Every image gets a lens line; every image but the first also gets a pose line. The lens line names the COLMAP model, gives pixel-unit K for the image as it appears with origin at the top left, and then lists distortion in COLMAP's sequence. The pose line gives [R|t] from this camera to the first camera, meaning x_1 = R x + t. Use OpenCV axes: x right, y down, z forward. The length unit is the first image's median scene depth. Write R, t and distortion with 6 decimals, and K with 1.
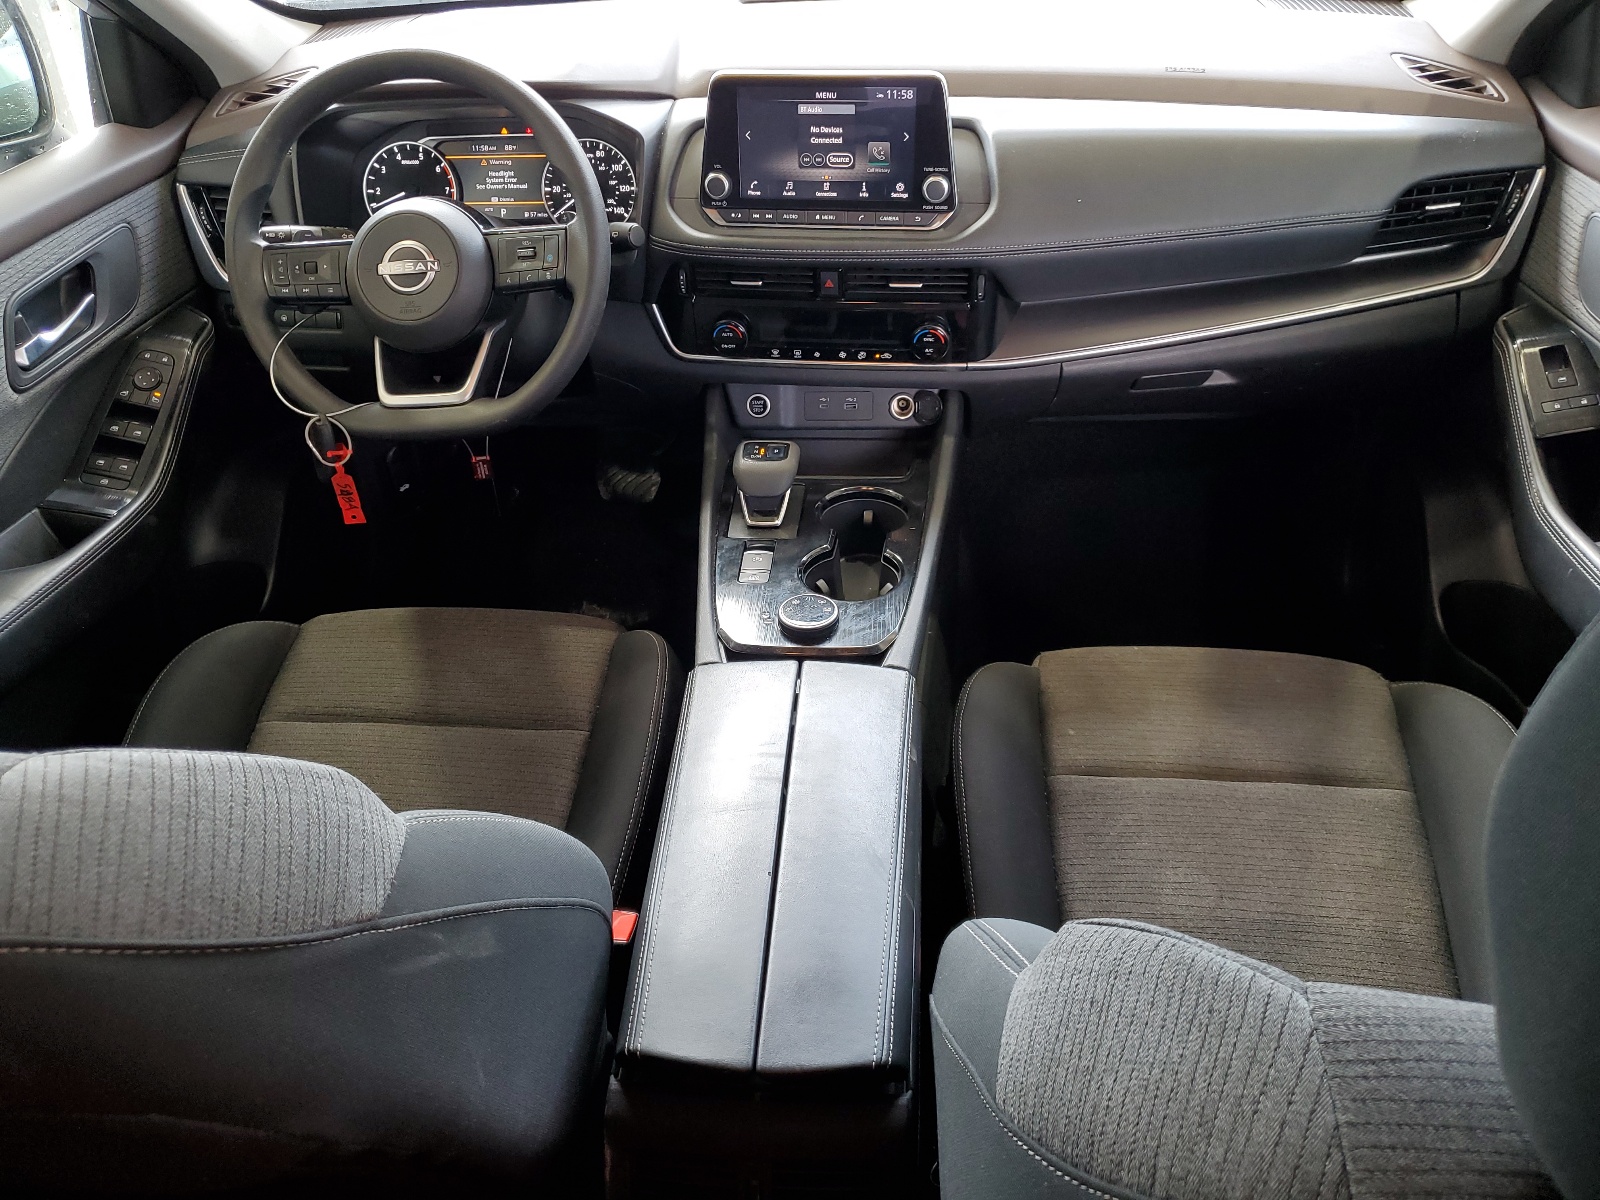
lens RADIAL K [[1244.9, 0, 795.2], [0, 1244.9, 595.8], [0, 0, 1]] dist [0.003688, -0.004284]
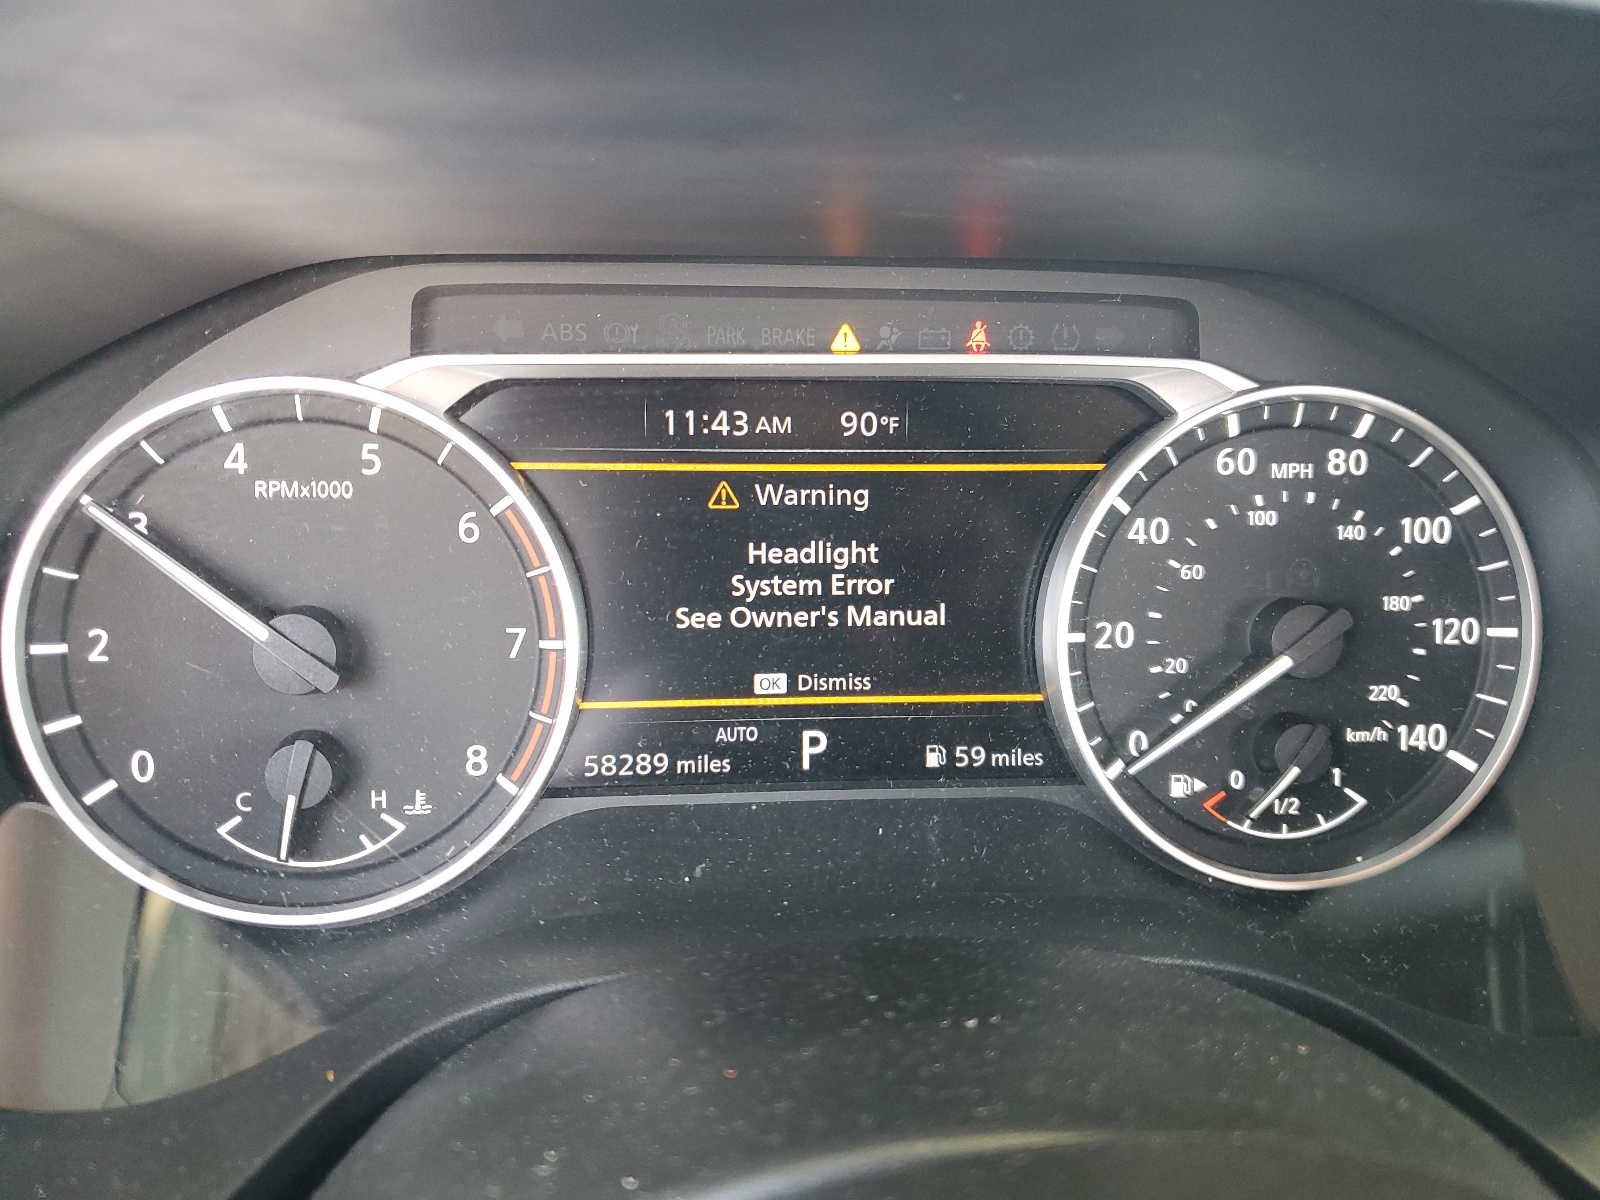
lens RADIAL K [[1244.9, 0, 801.3], [0, 1244.9, 607.1], [0, 0, 1]] dist [0.003688, -0.004284]
pose [[0.984317, -0.005736, 0.176318, -0.272029], [0.041948, 0.978414, -0.202354, -0.294028], [-0.171351, 0.206577, 0.963309, 0.823986]]
